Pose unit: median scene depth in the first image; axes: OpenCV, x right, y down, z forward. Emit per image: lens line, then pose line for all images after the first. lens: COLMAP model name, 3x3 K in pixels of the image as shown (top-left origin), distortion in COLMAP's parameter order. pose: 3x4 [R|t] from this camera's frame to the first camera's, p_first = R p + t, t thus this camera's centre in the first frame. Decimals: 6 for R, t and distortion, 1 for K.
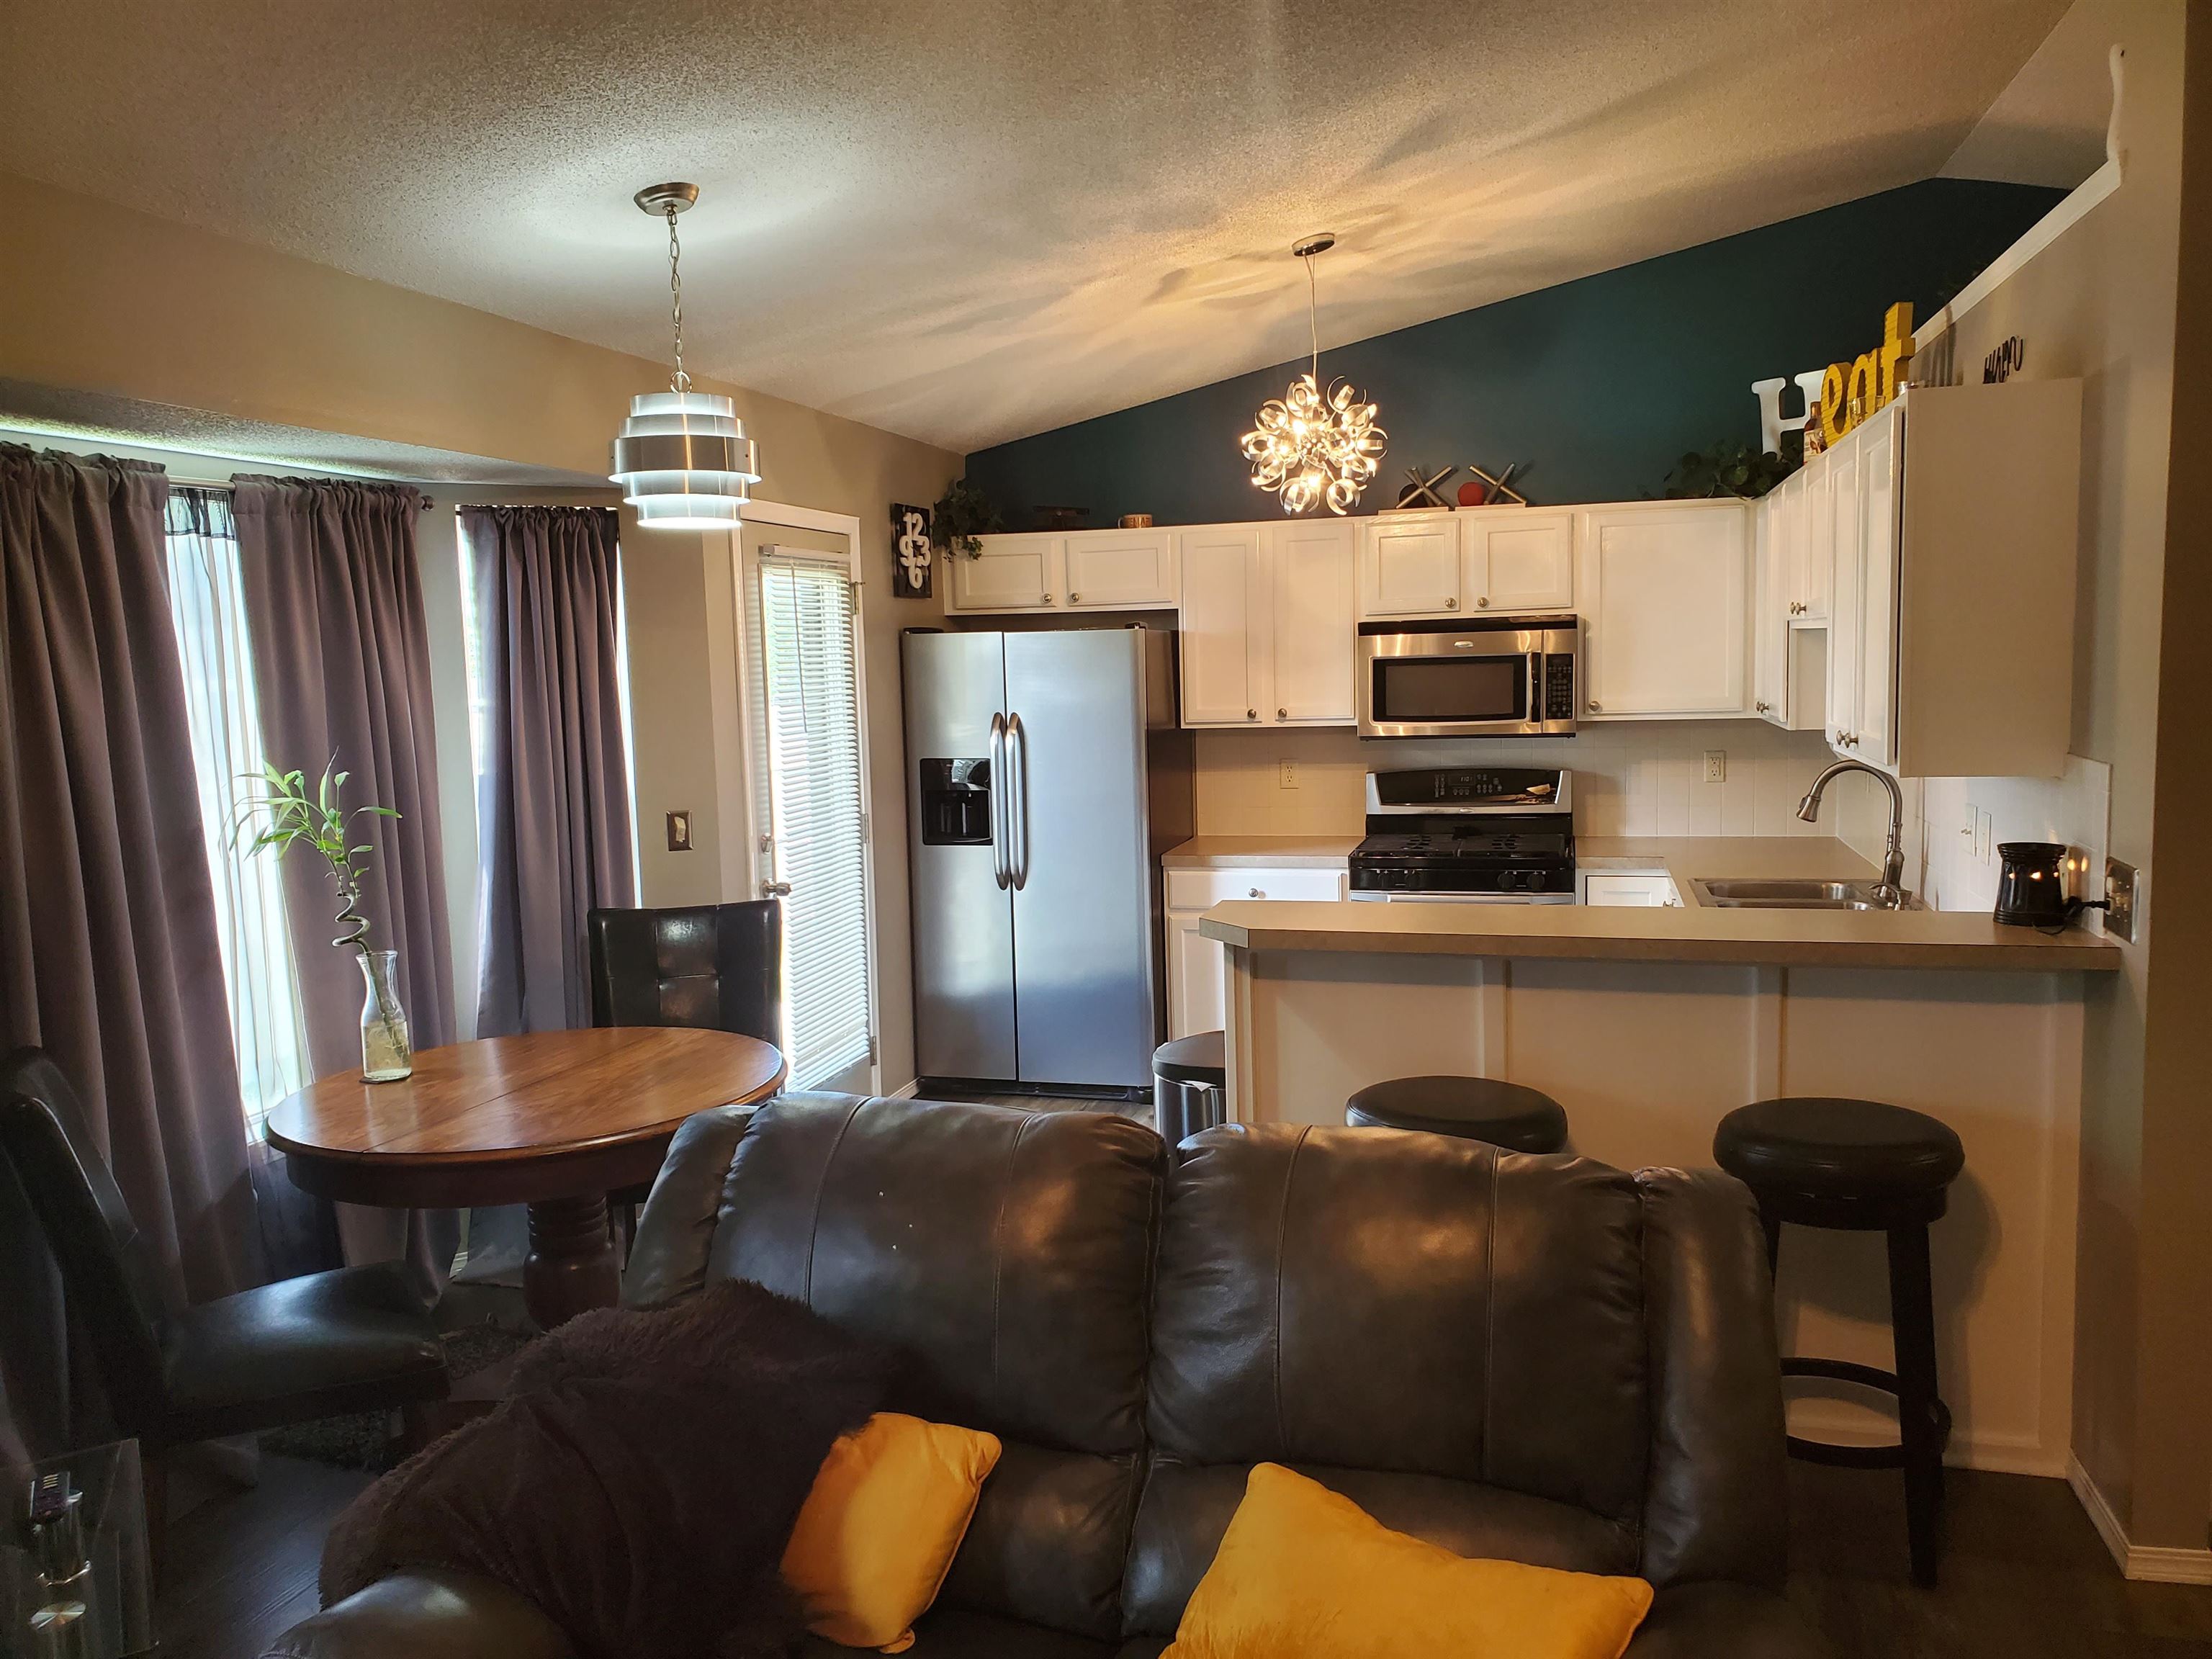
lens RADIAL K [[1680.7, 0, 1106.0], [0, 1680.7, 829.5], [0, 0, 1]] dist [-0.045338, 0.062404]
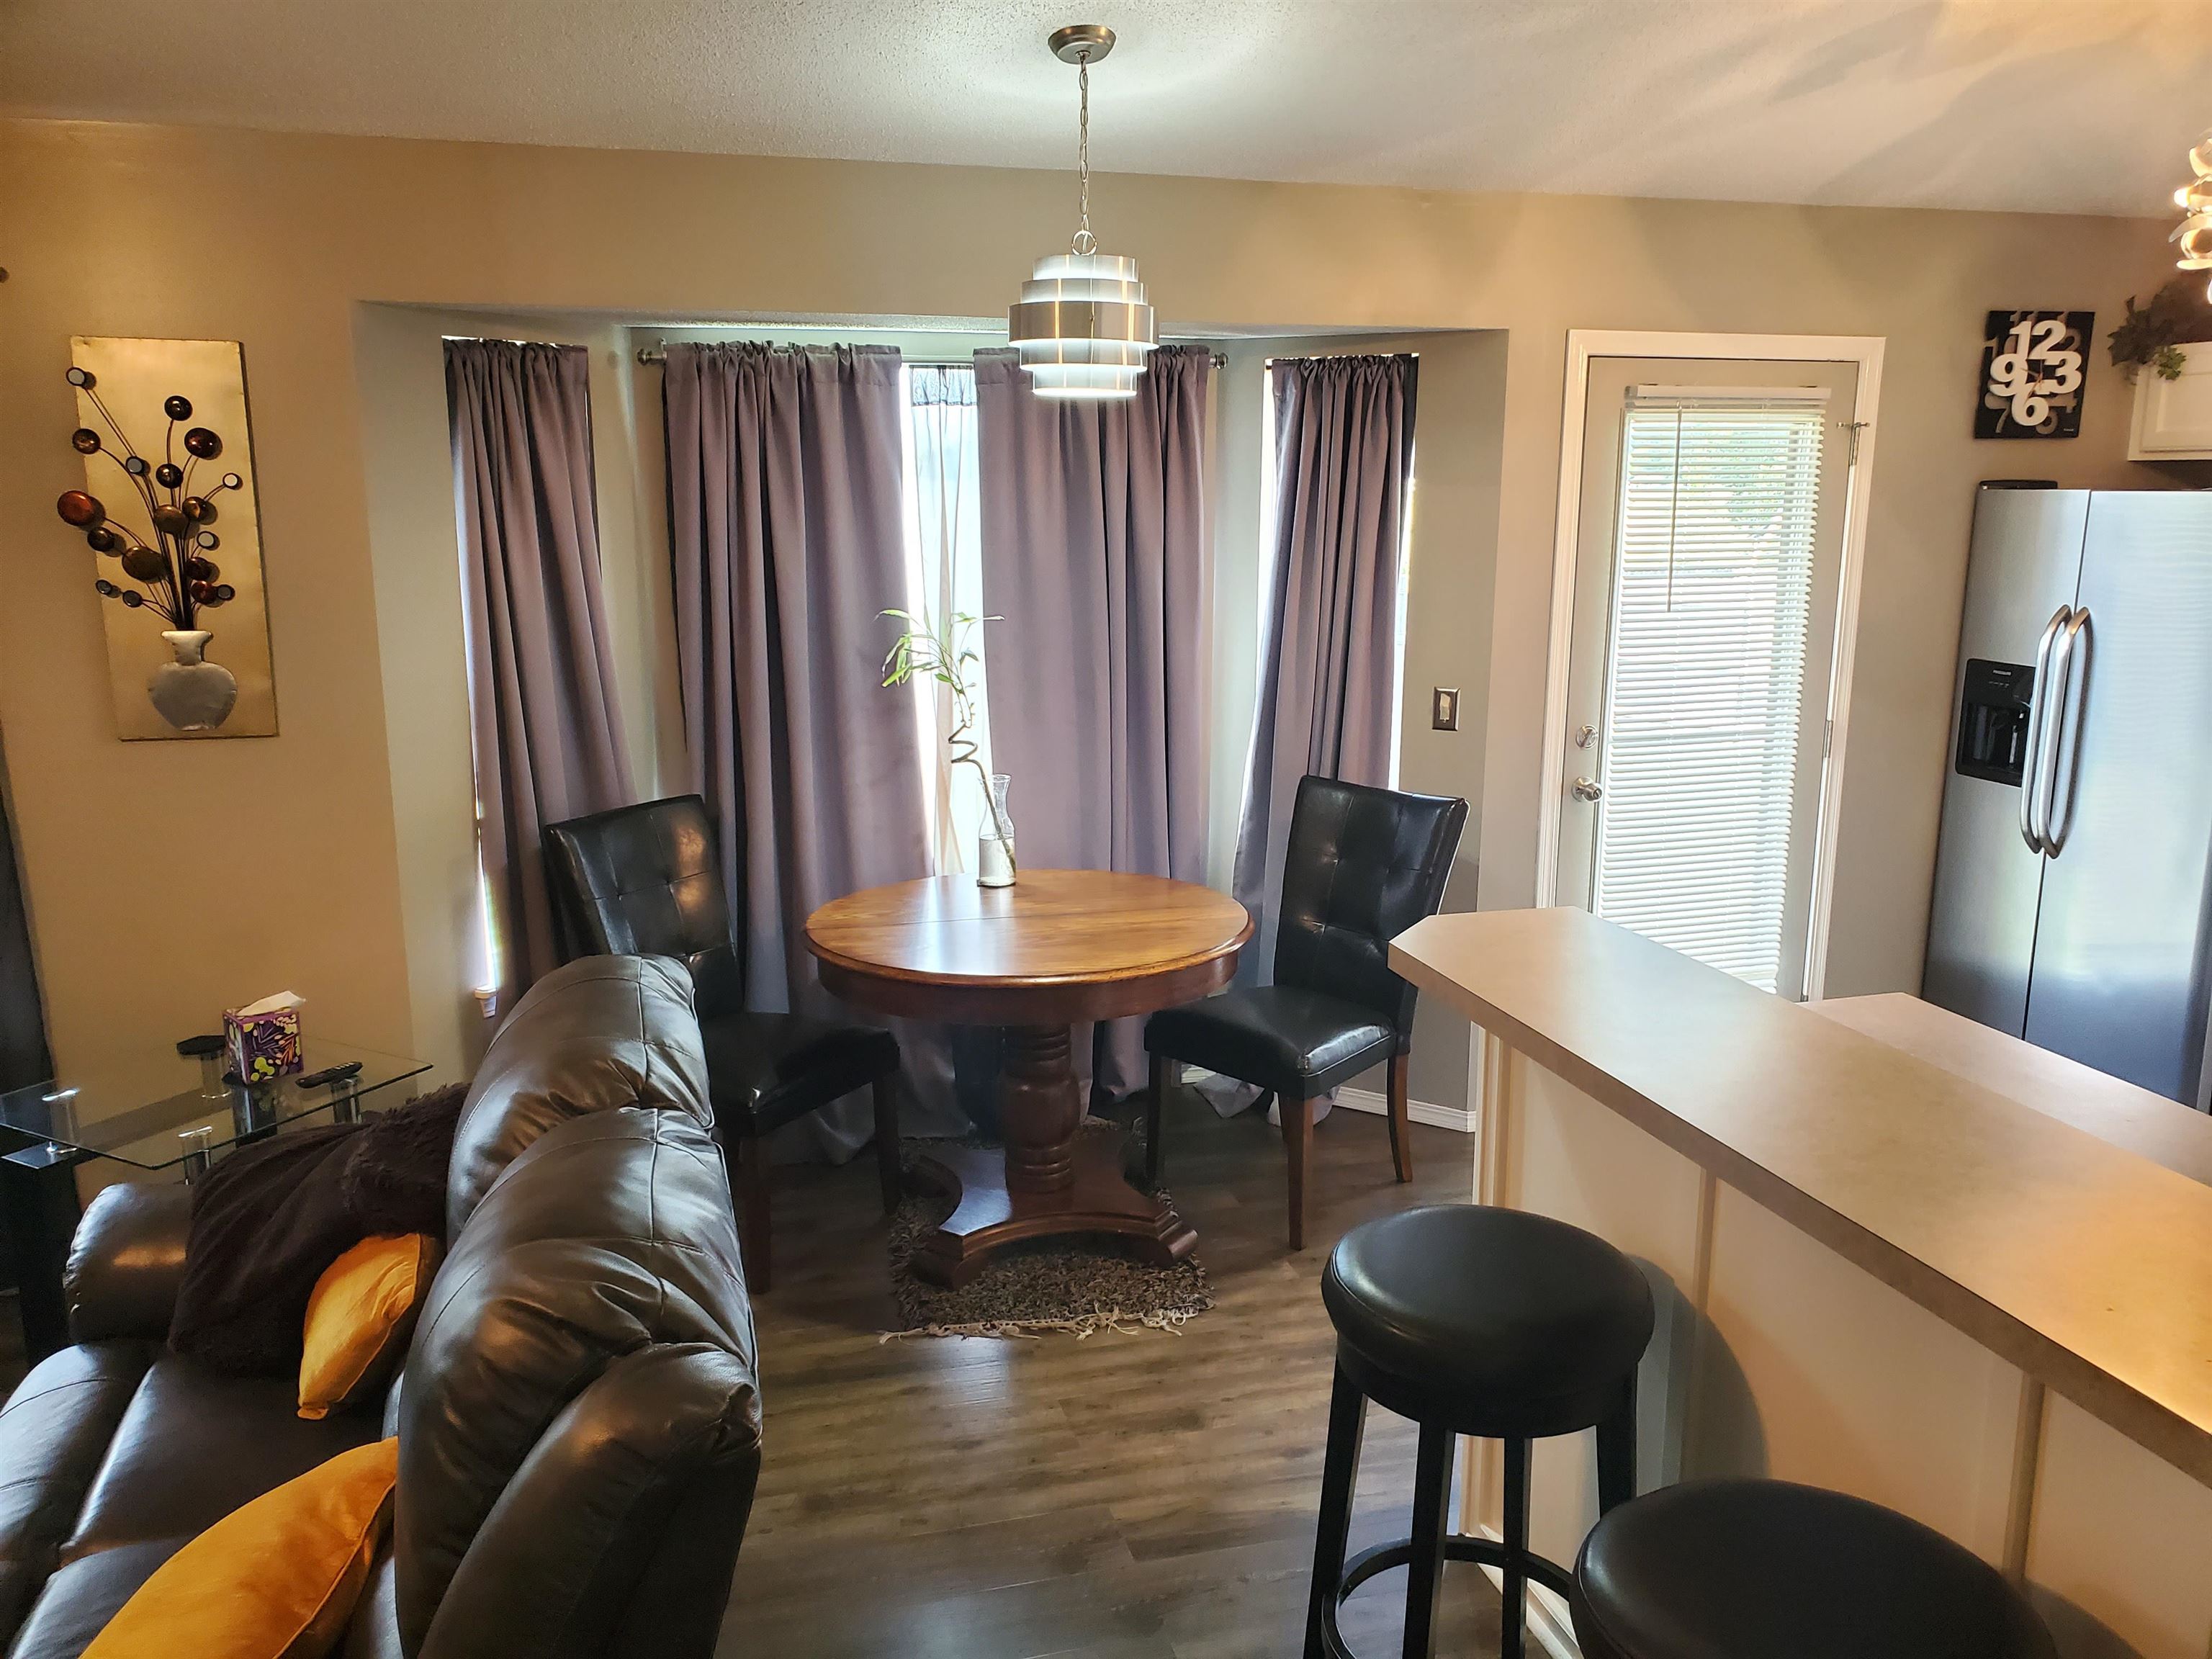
lens RADIAL K [[1736.9, 0, 1106.0], [0, 1736.9, 829.5], [0, 0, 1]] dist [0.024164, 0.001728]
pose [[0.523343, 0.189717, -0.830734, 0.457529], [-0.103059, 0.981836, 0.159300, -0.067327], [0.845867, 0.002246, 0.533389, 0.331765]]
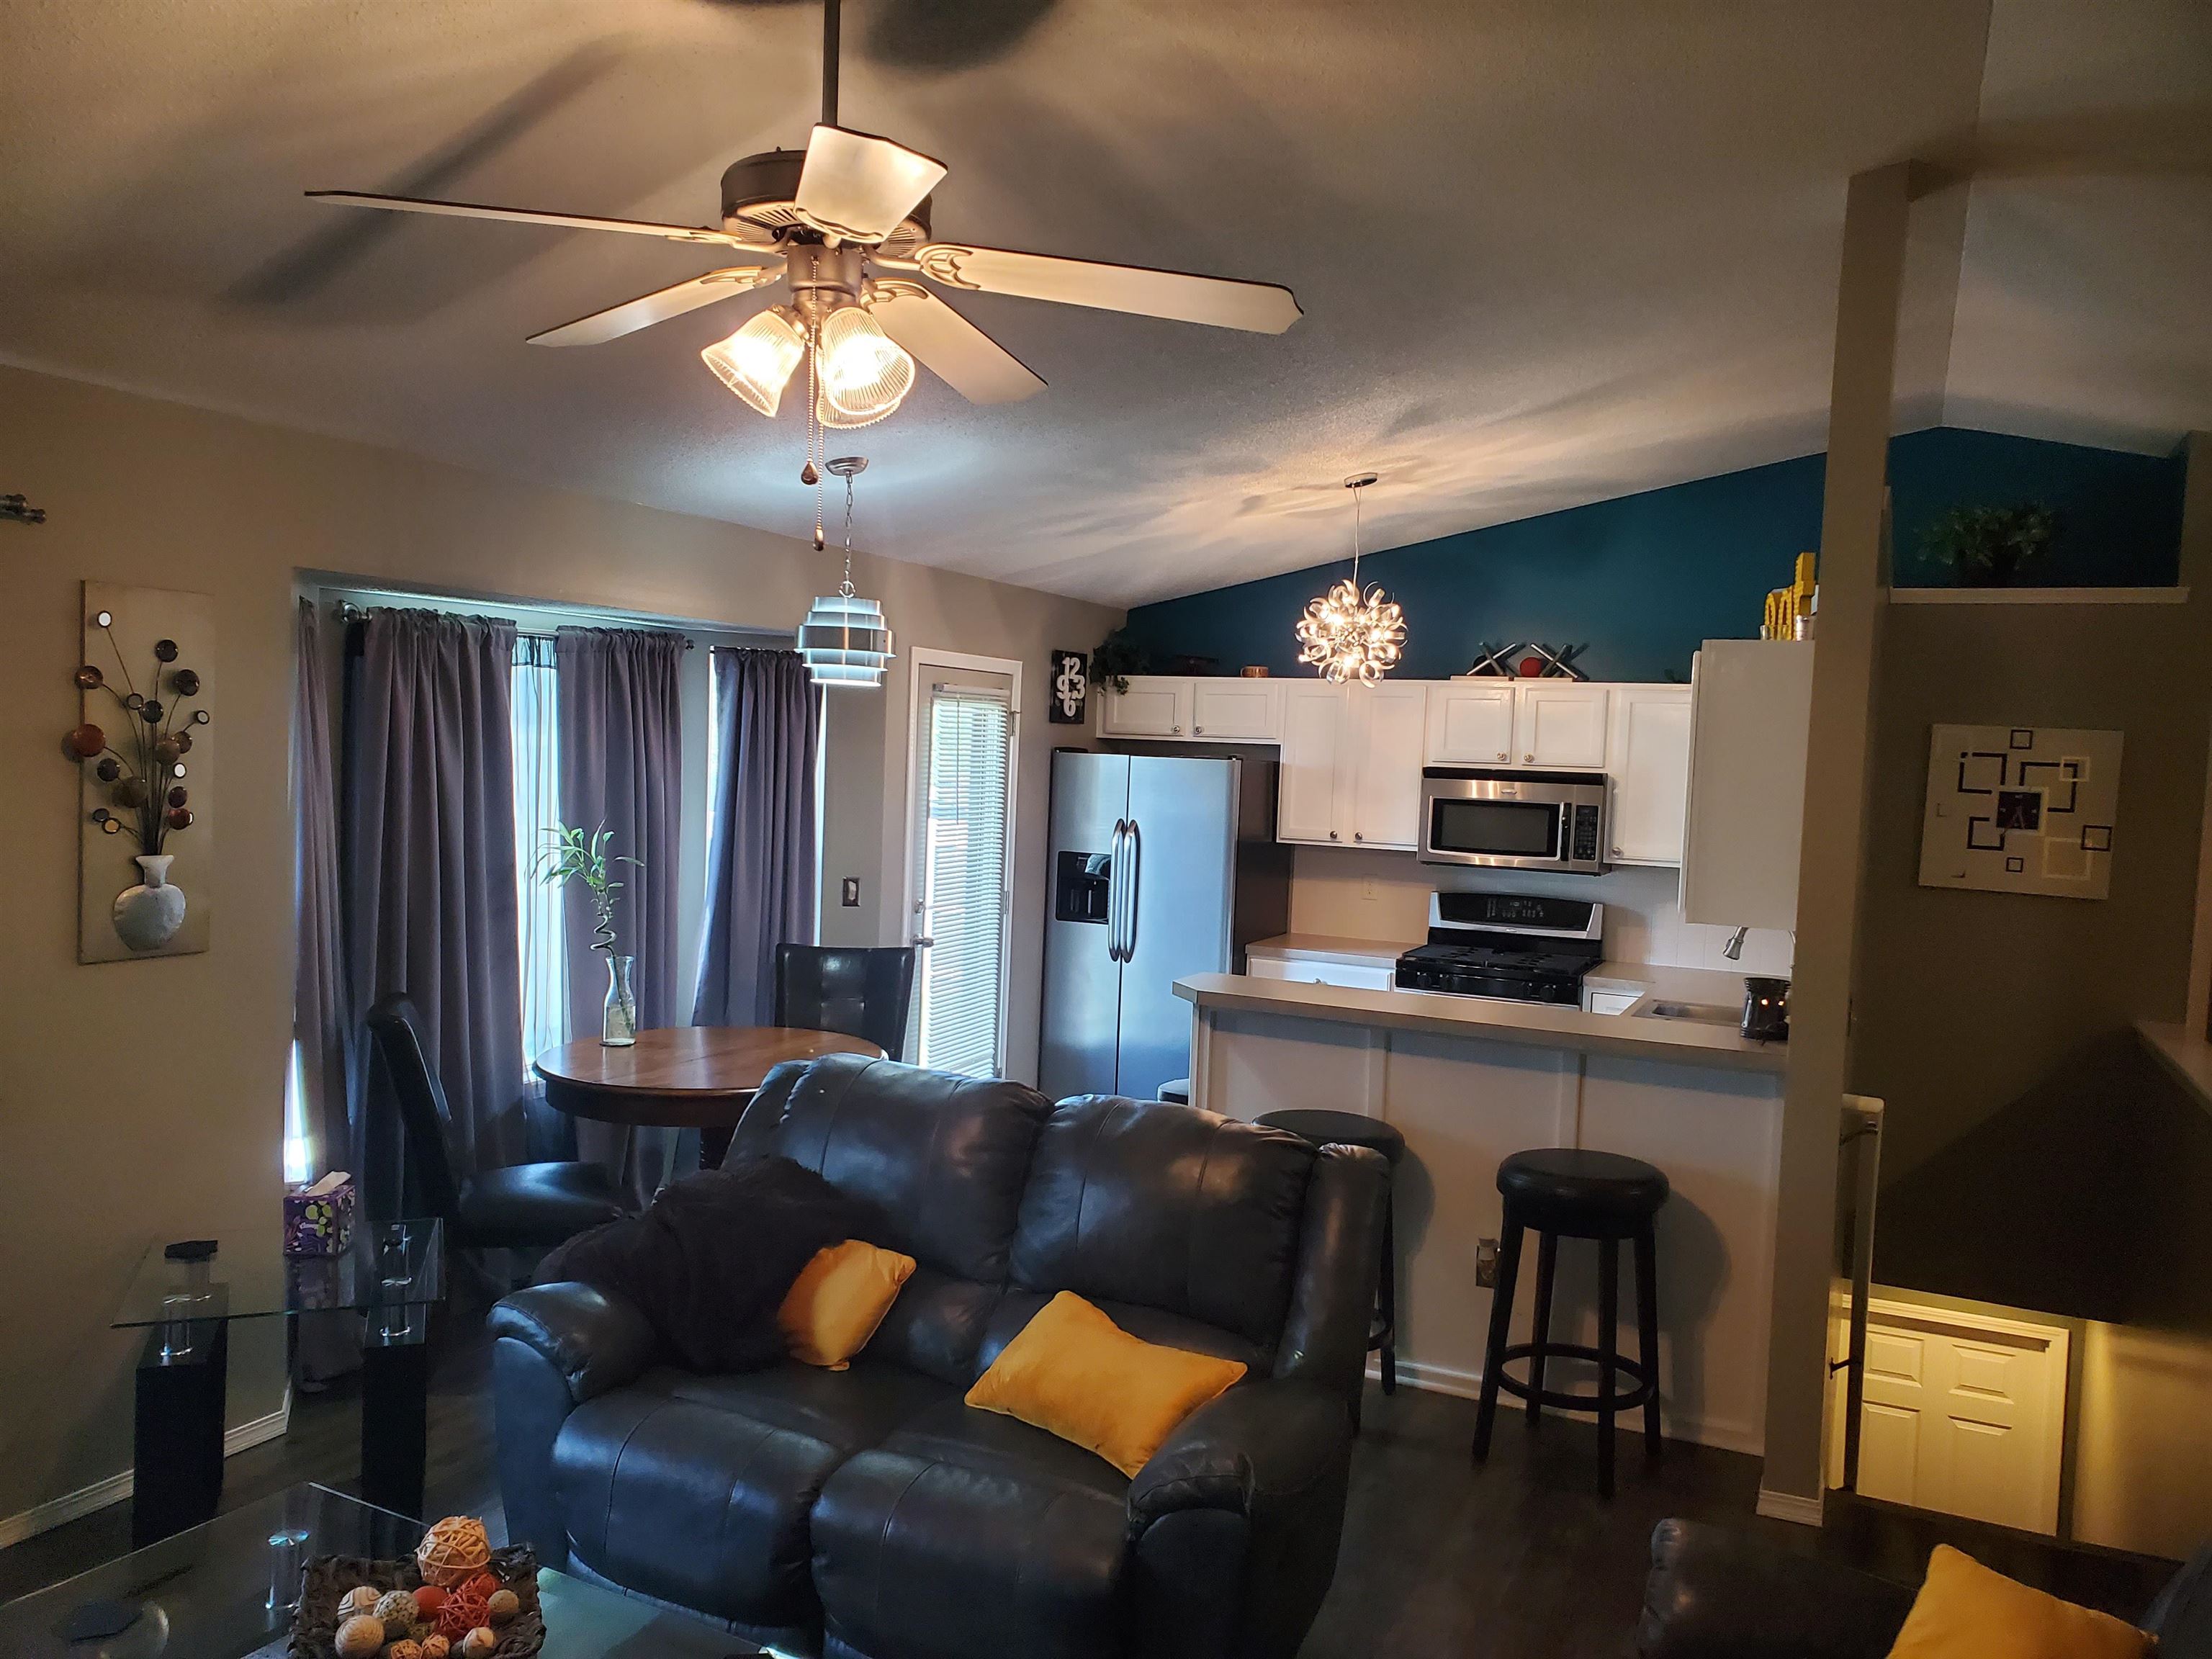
lens RADIAL K [[1636.9, 0, 1106.0], [0, 1636.9, 829.5], [0, 0, 1]] dist [0.005098, -0.001871]
pose [[0.984393, 0.074306, -0.159525, 0.154406], [-0.083050, 0.995347, -0.048853, -0.001607], [0.155153, 0.061339, 0.985984, -0.270346]]
